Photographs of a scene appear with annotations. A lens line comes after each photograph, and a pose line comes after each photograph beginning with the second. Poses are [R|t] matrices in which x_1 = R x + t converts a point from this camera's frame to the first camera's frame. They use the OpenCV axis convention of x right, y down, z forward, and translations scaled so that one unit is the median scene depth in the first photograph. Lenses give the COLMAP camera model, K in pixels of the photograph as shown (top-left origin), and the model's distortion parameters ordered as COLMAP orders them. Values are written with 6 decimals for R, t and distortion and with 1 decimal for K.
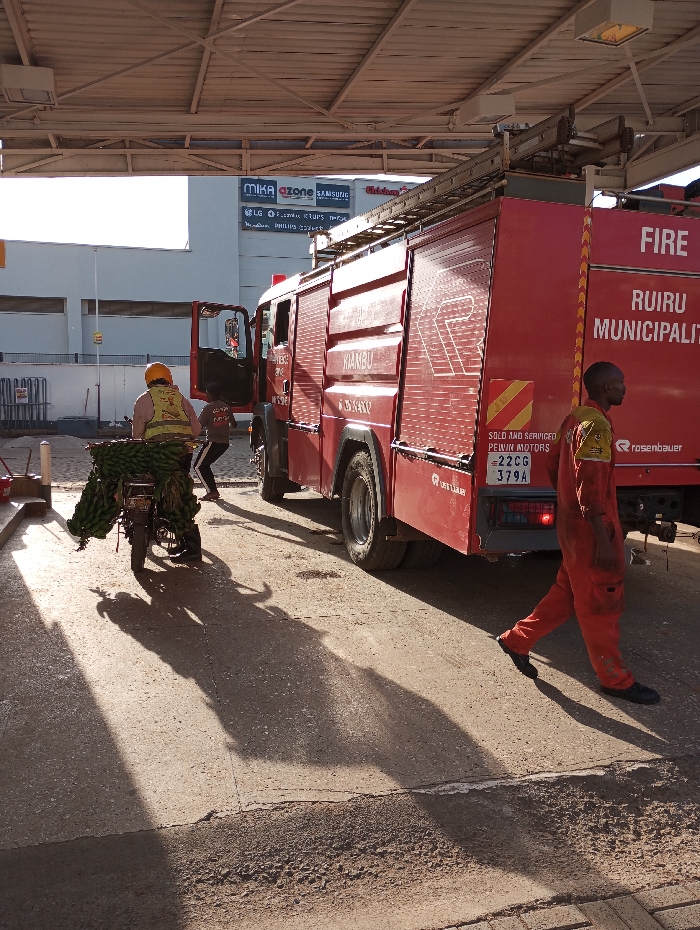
lens RADIAL K [[778.5, 0, 350.0], [0, 778.5, 465.0], [0, 0, 1]] dist [0.049864, -0.005683]
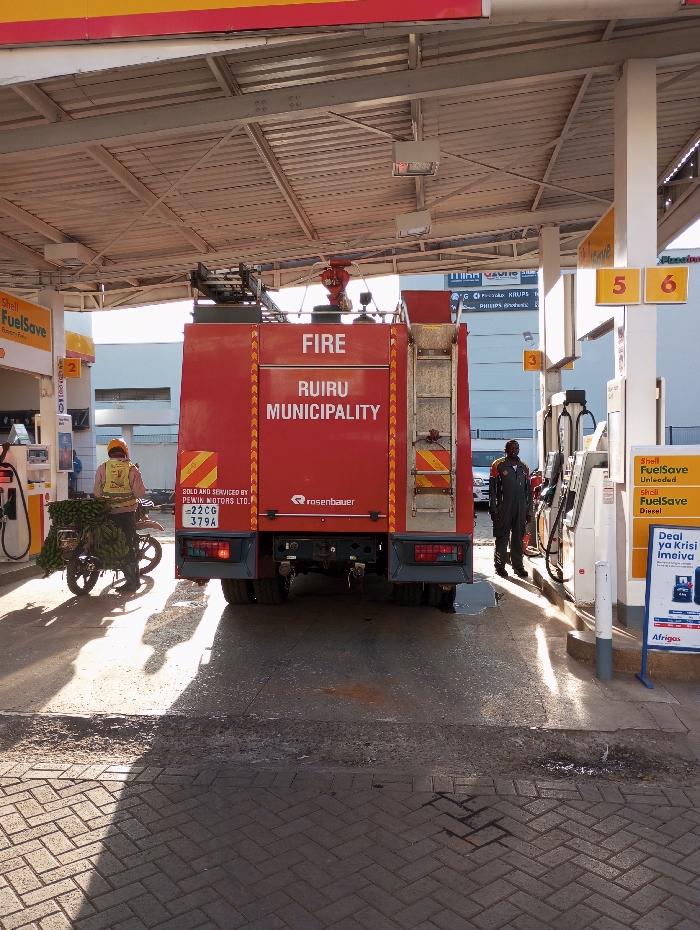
lens RADIAL K [[771.1, 0, 371.2], [0, 771.1, 462.8], [0, 0, 1]] dist [0.060162, -0.077299]
pose [[0.930979, -0.013354, -0.364829, 0.935499], [-0.019498, 0.996086, -0.086215, 0.021717], [0.364552, 0.087377, 0.927074, -0.140332]]
